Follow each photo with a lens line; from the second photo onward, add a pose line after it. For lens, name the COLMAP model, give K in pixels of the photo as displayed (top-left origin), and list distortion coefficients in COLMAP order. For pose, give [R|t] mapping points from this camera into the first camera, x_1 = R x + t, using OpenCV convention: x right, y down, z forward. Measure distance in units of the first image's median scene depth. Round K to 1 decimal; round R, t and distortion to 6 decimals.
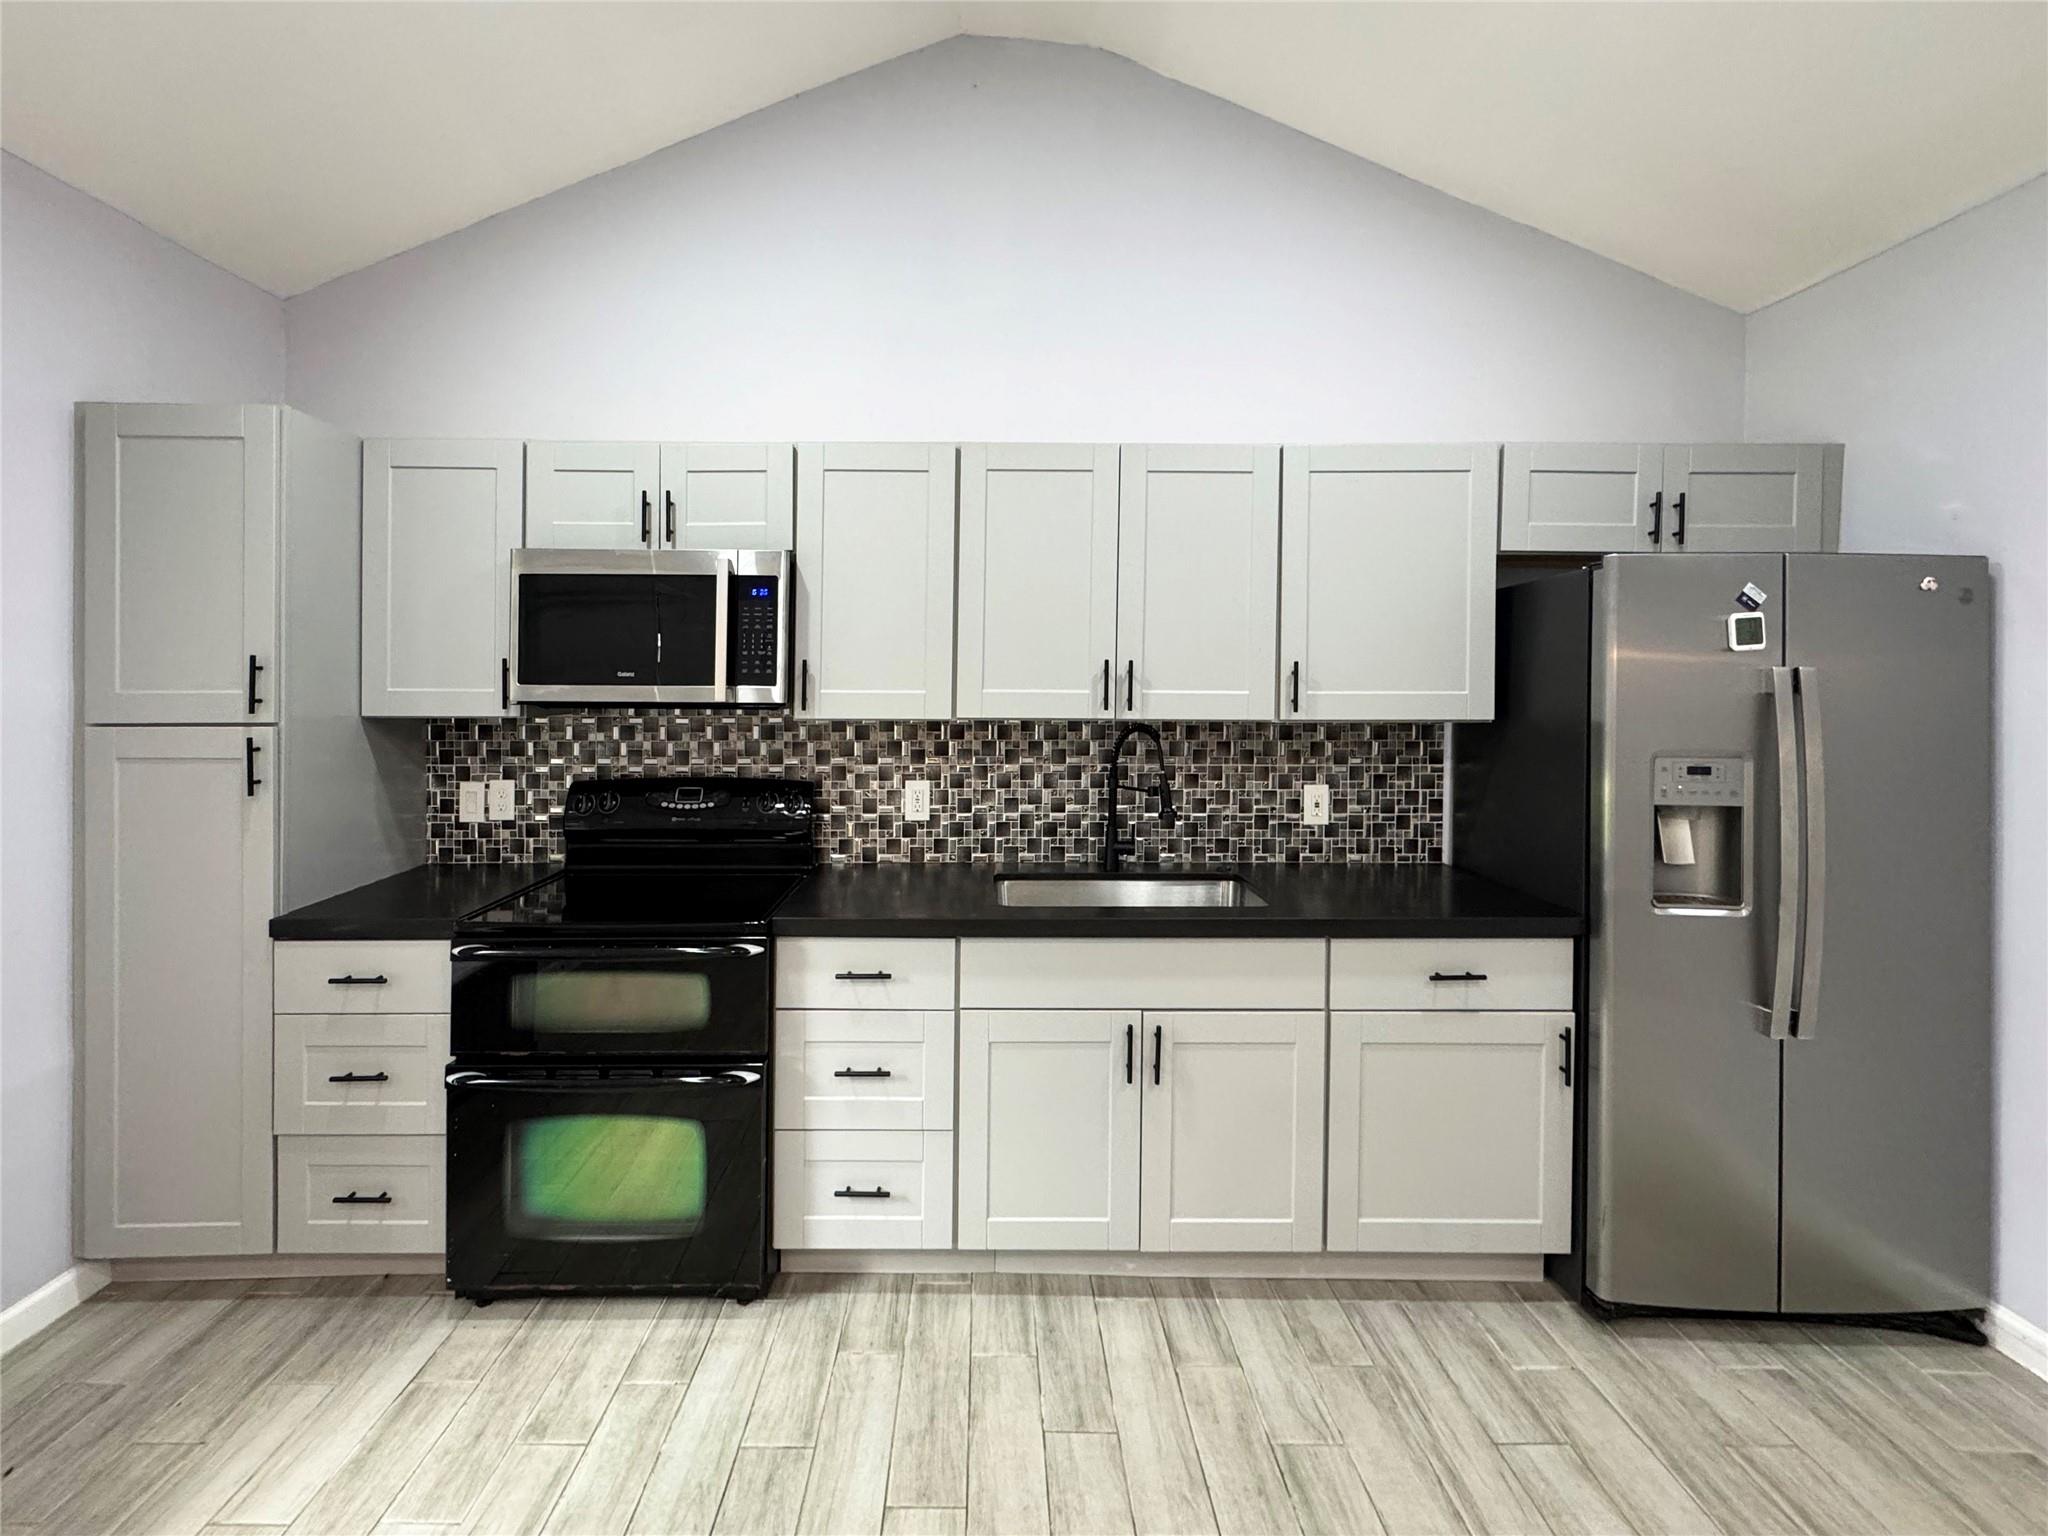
lens RADIAL K [[833.3, 0, 869.4], [0, 833.3, 700.3], [0, 0, 1]] dist [-0.000695, -0.000117]
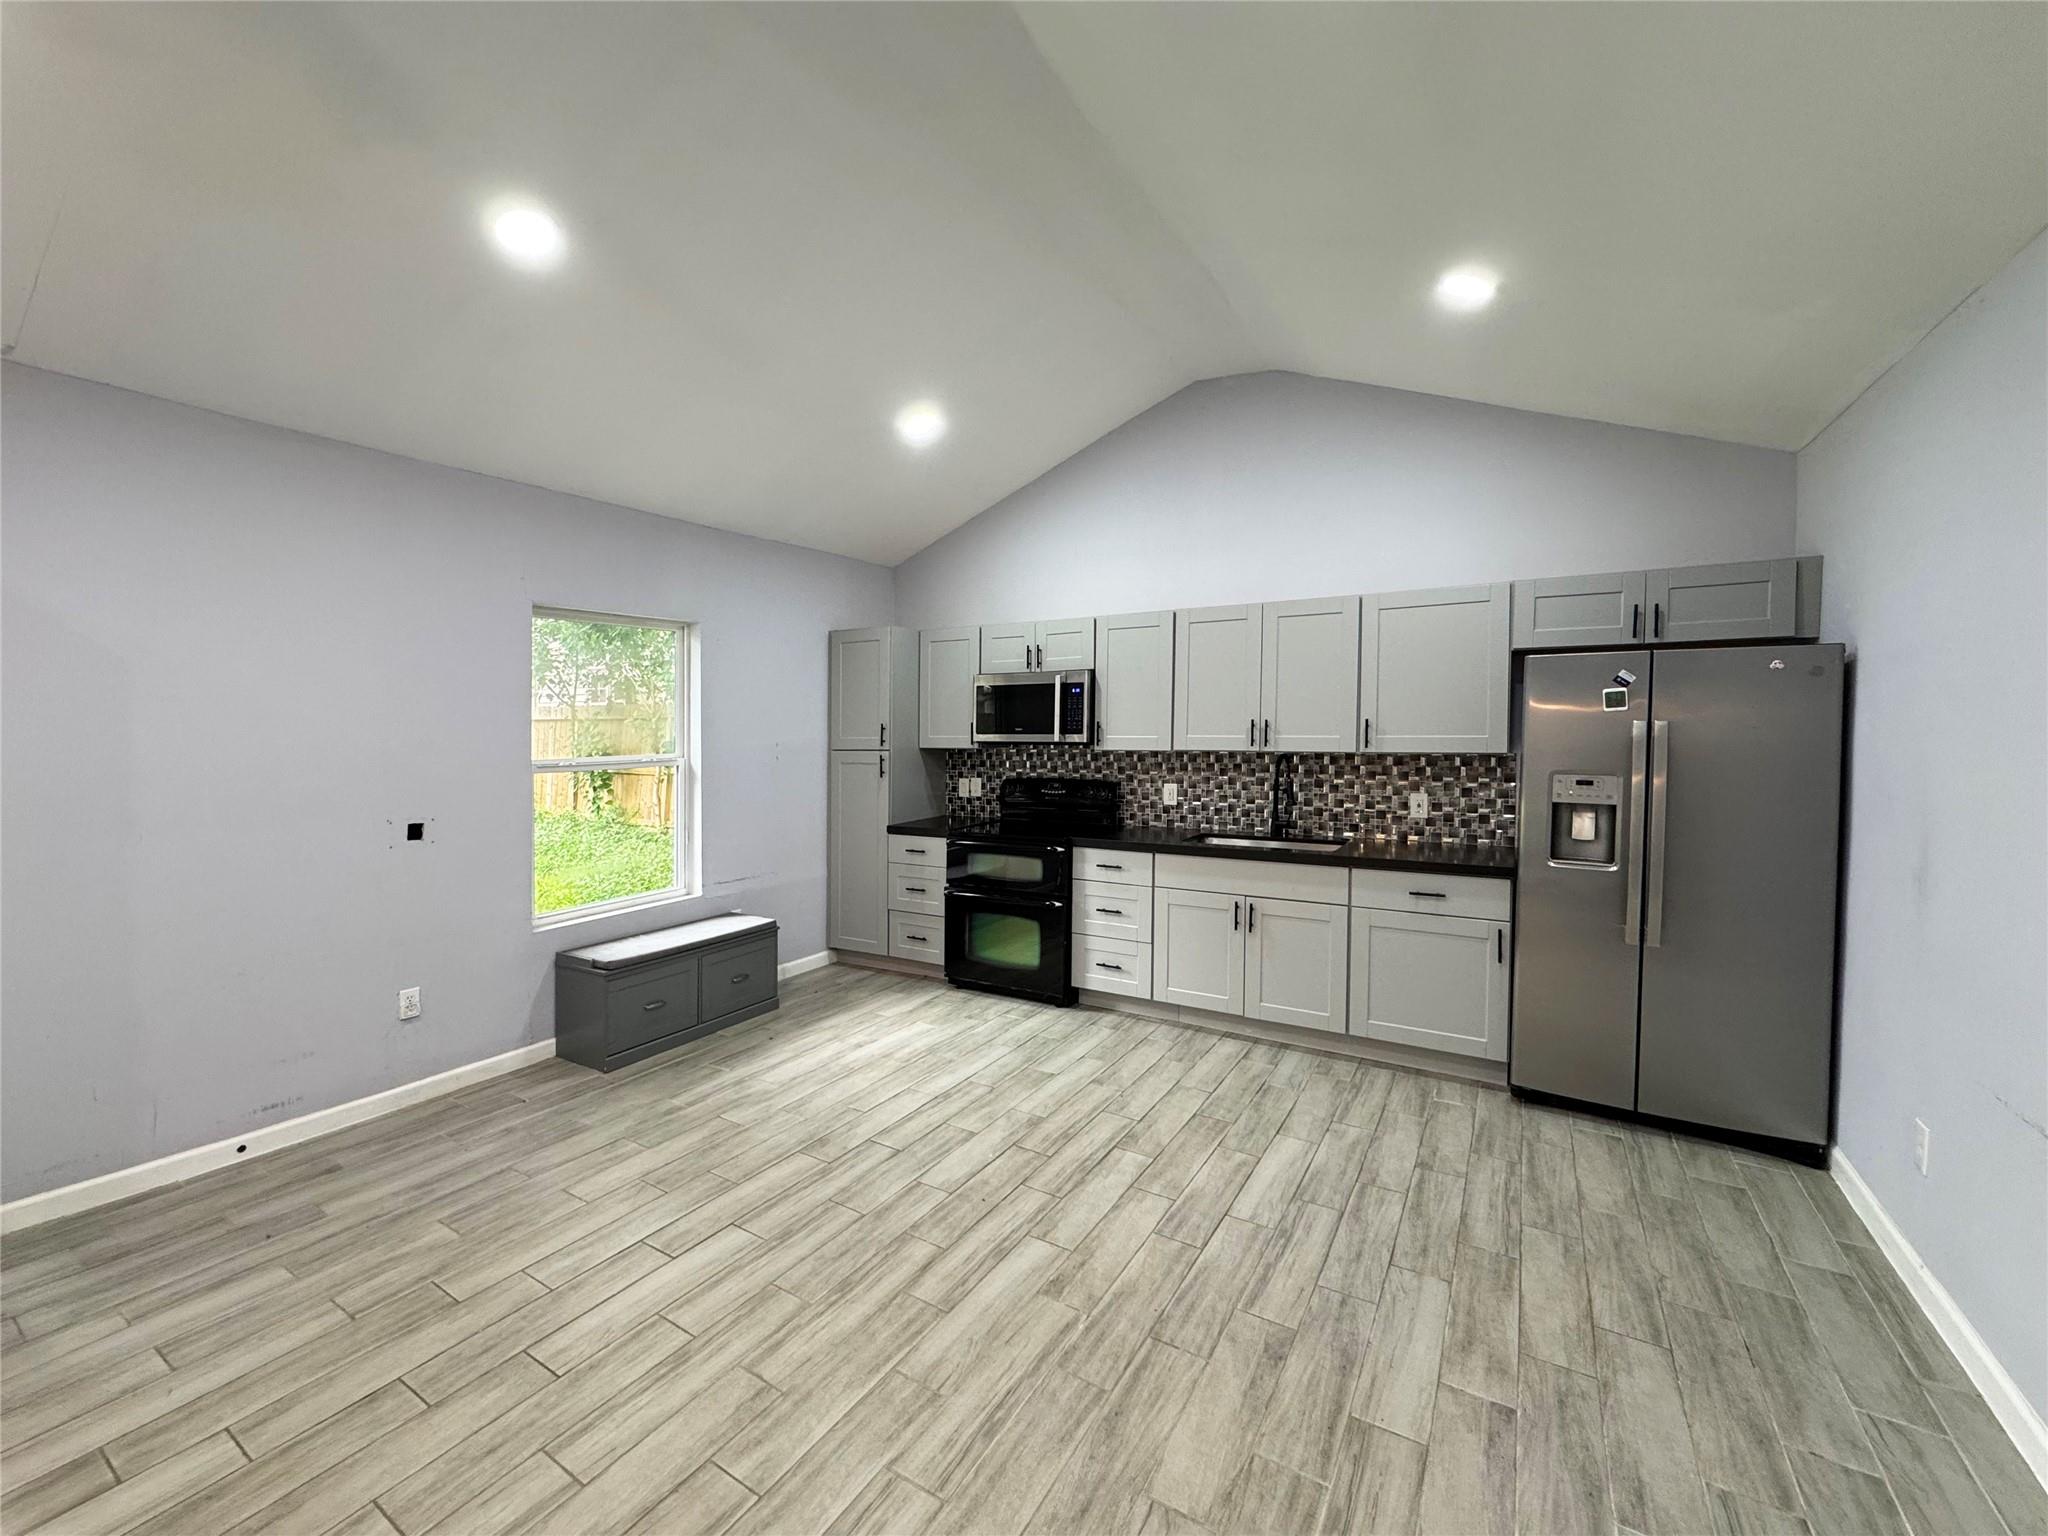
lens RADIAL K [[811.2, 0, 1027.2], [0, 811.2, 733.7], [0, 0, 1]] dist [-0.001414, -0.000379]
pose [[0.896435, -0.003846, -0.443158, 0.646045], [-0.000734, 0.999948, -0.010162, 0.002705], [0.443174, 0.009435, 0.896386, -0.875889]]
